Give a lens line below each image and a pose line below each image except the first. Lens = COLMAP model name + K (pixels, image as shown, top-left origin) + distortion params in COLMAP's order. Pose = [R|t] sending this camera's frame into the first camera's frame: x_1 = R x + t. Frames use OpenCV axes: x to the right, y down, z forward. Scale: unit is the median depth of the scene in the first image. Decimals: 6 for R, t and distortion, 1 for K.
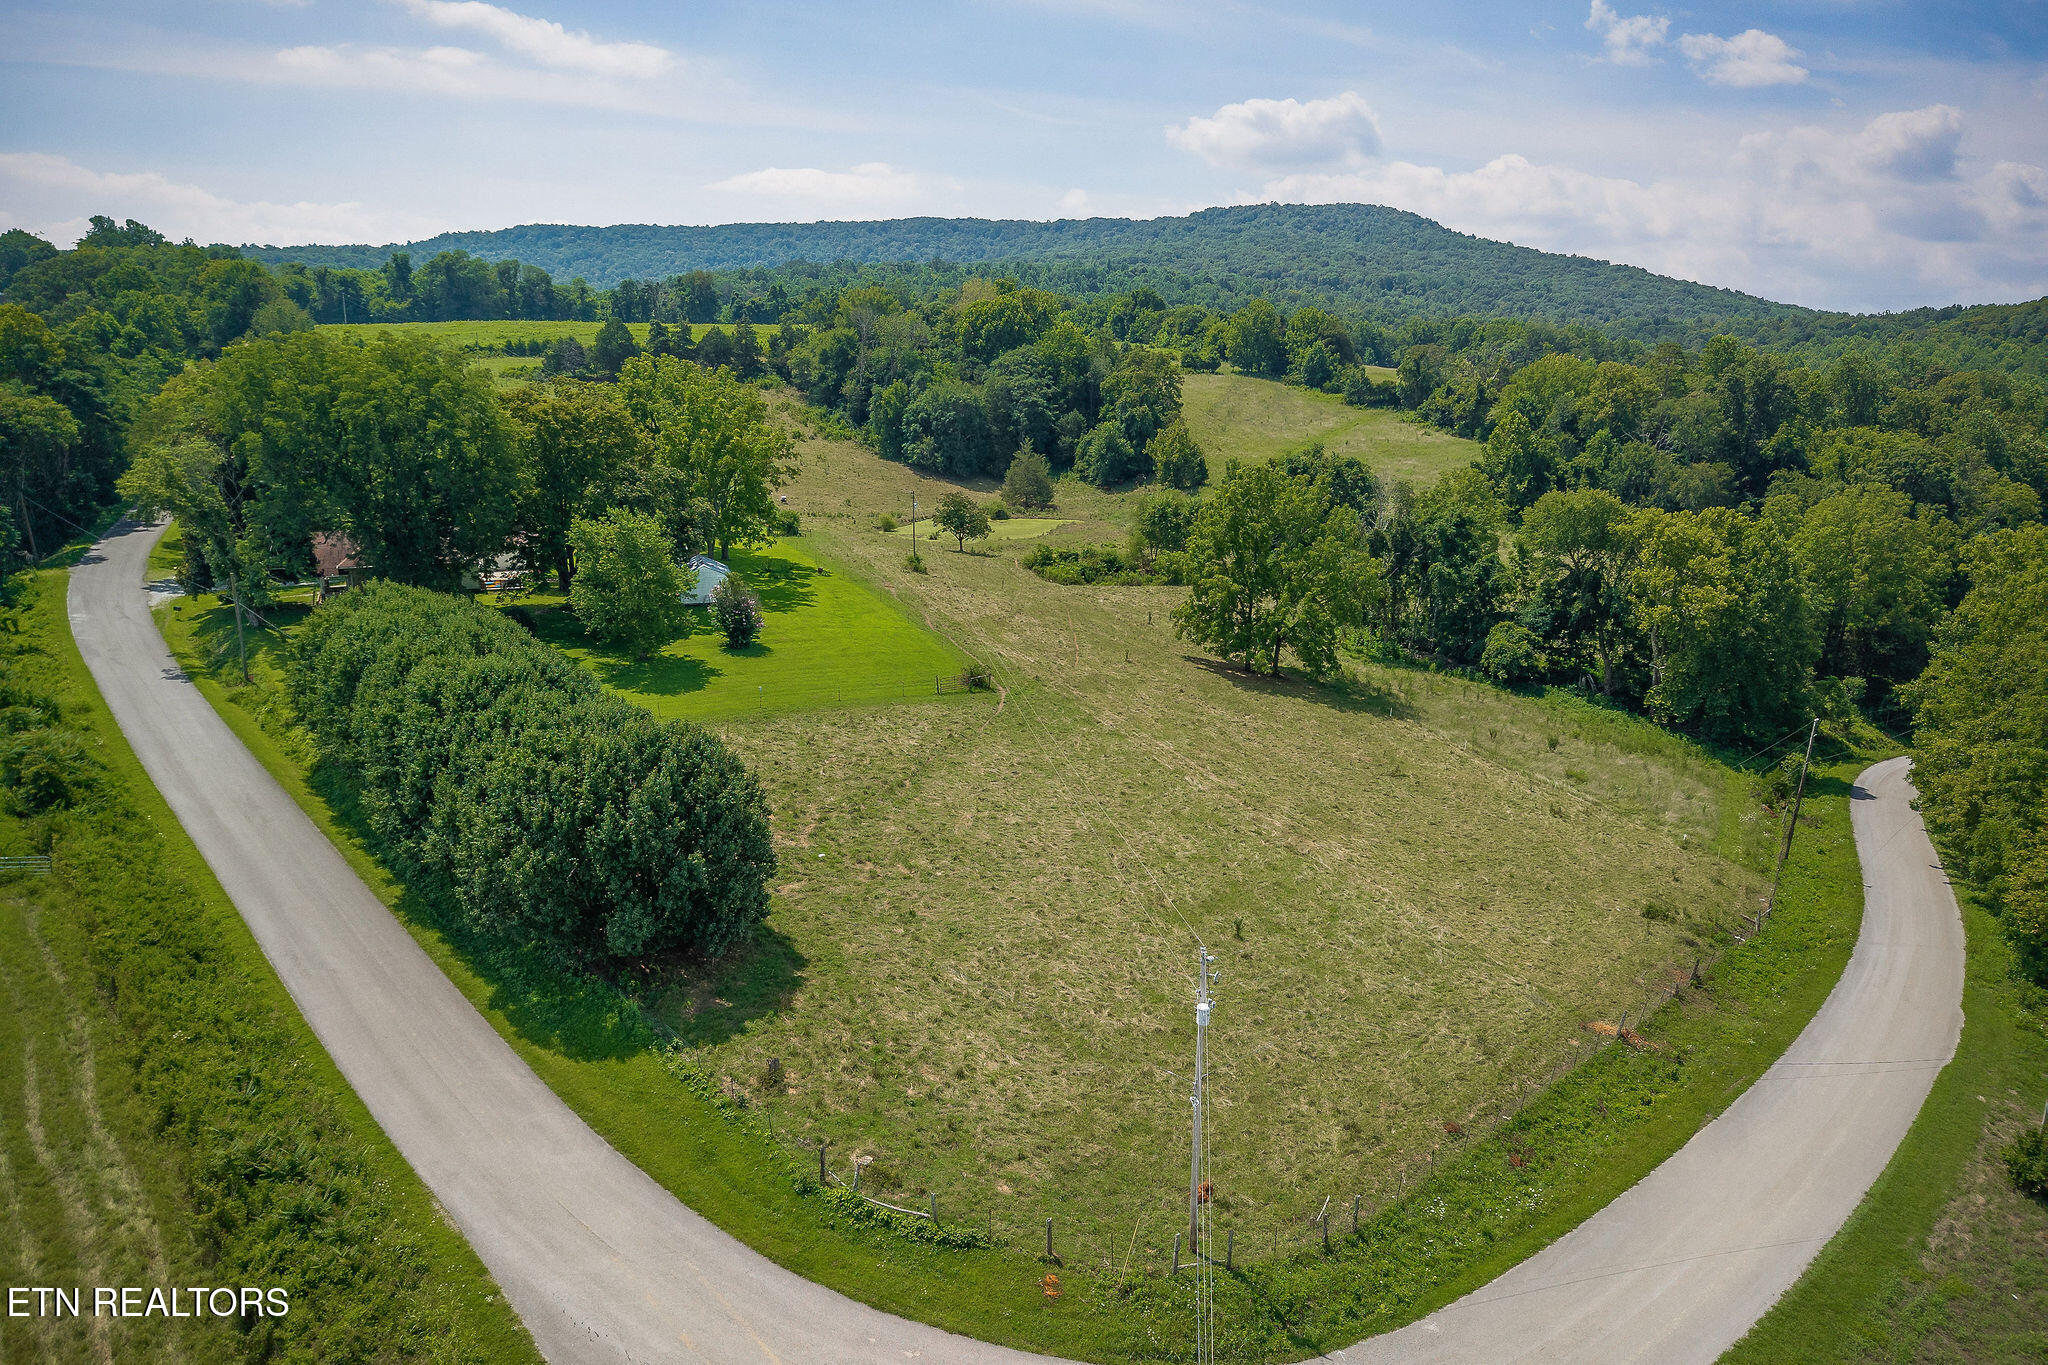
lens RADIAL K [[1380.3, 0, 1025.0], [0, 1380.3, 659.9], [0, 0, 1]] dist [0.045624, -0.041235]
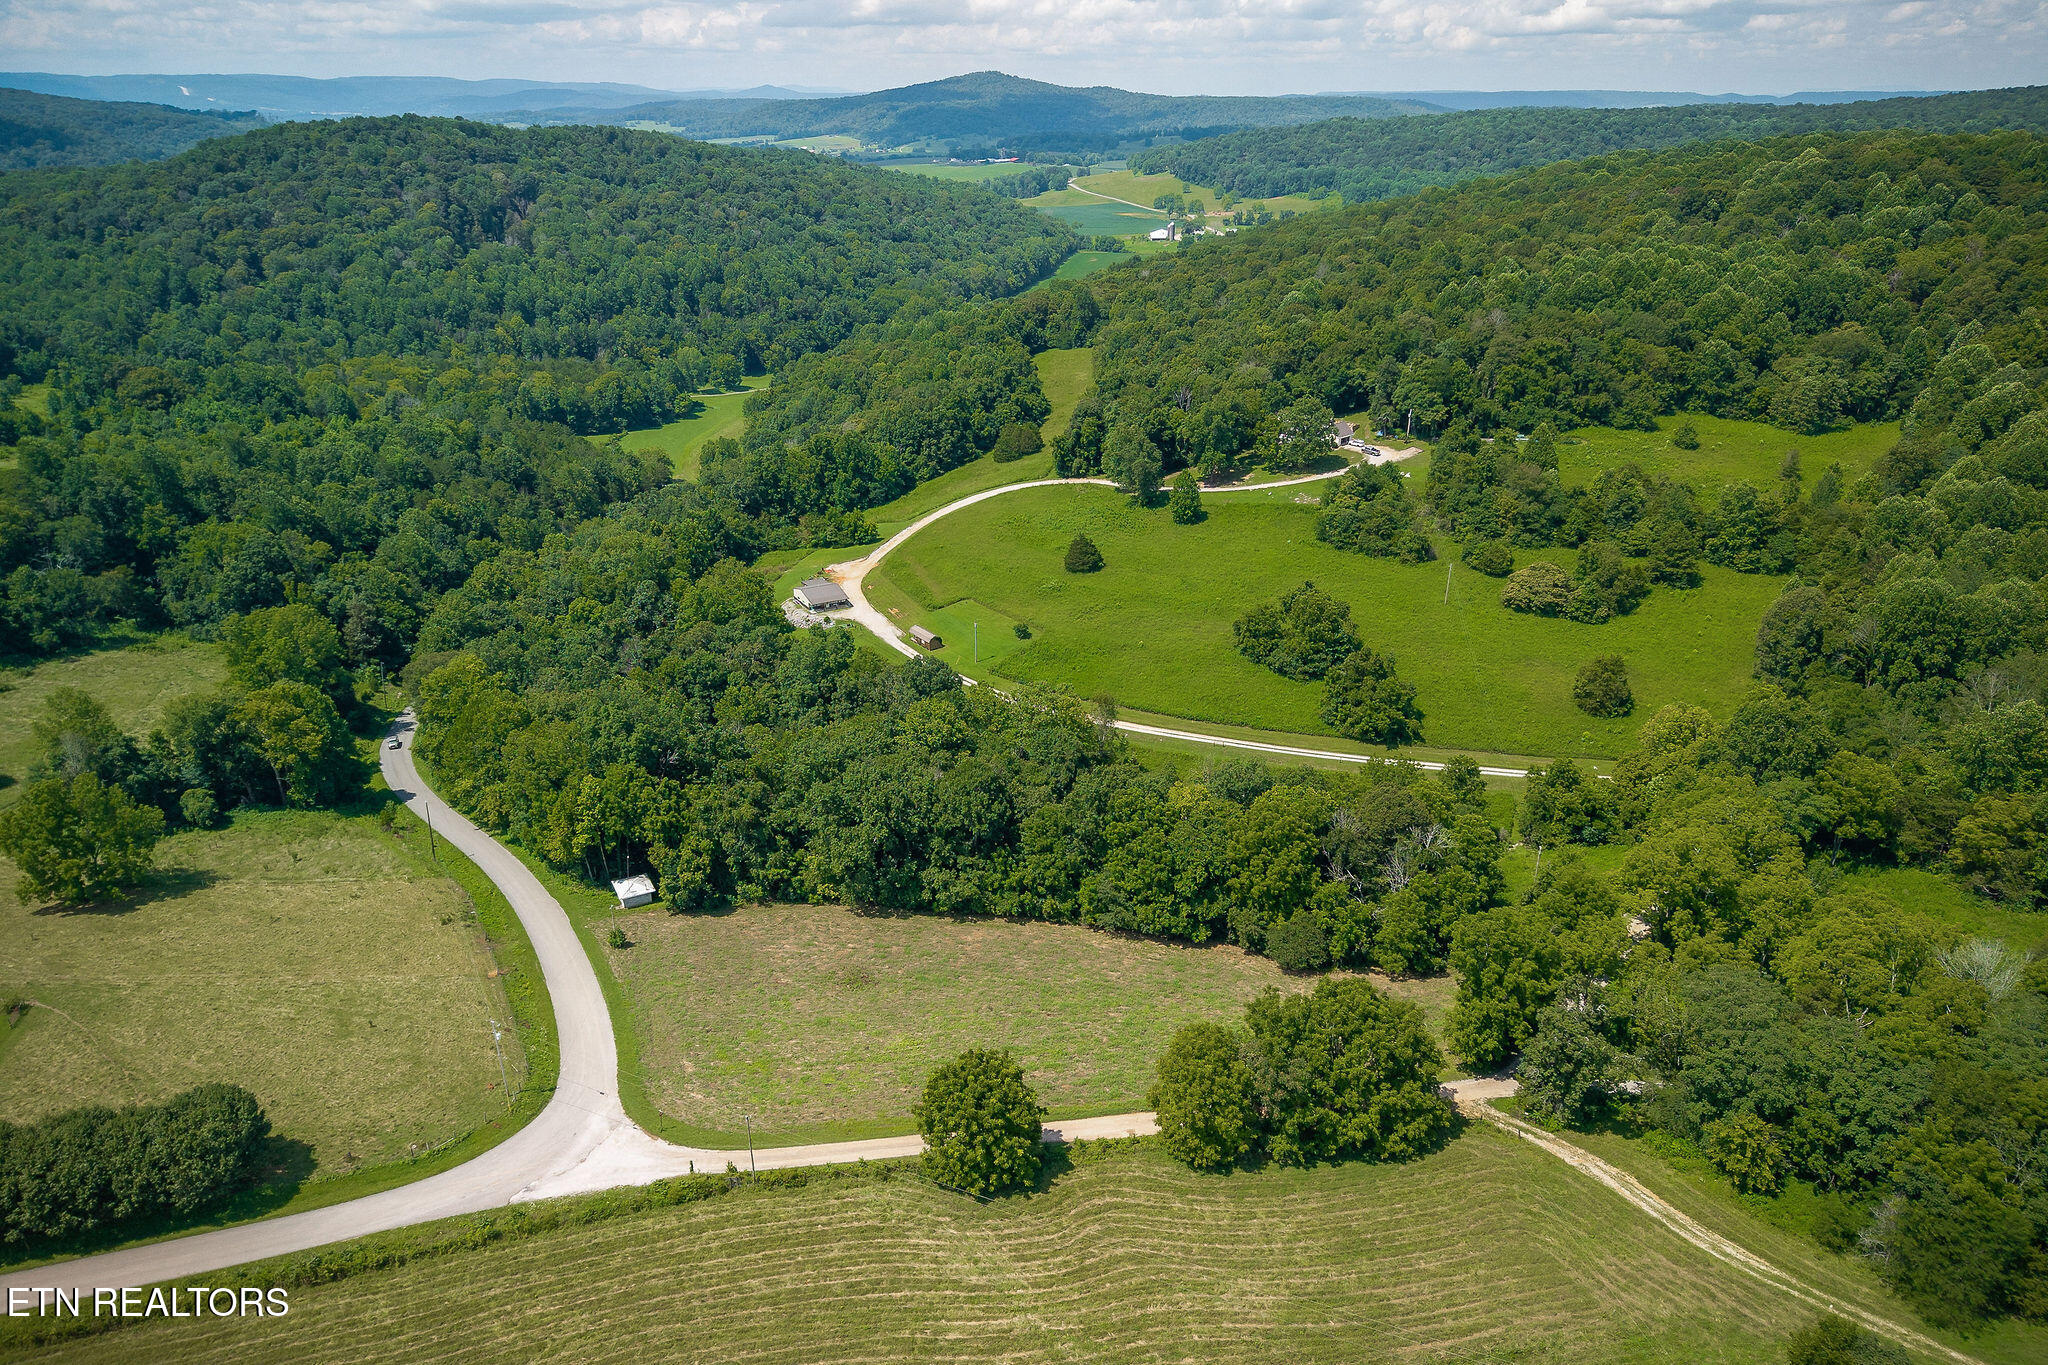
lens RADIAL K [[1380.3, 0, 1025.0], [0, 1380.3, 659.9], [0, 0, 1]] dist [0.045624, -0.041235]
pose [[0.325790, -0.368069, 0.870854, -0.412184], [0.210503, 0.926225, 0.312722, -0.279103], [-0.921710, 0.081436, 0.379235, -0.310605]]
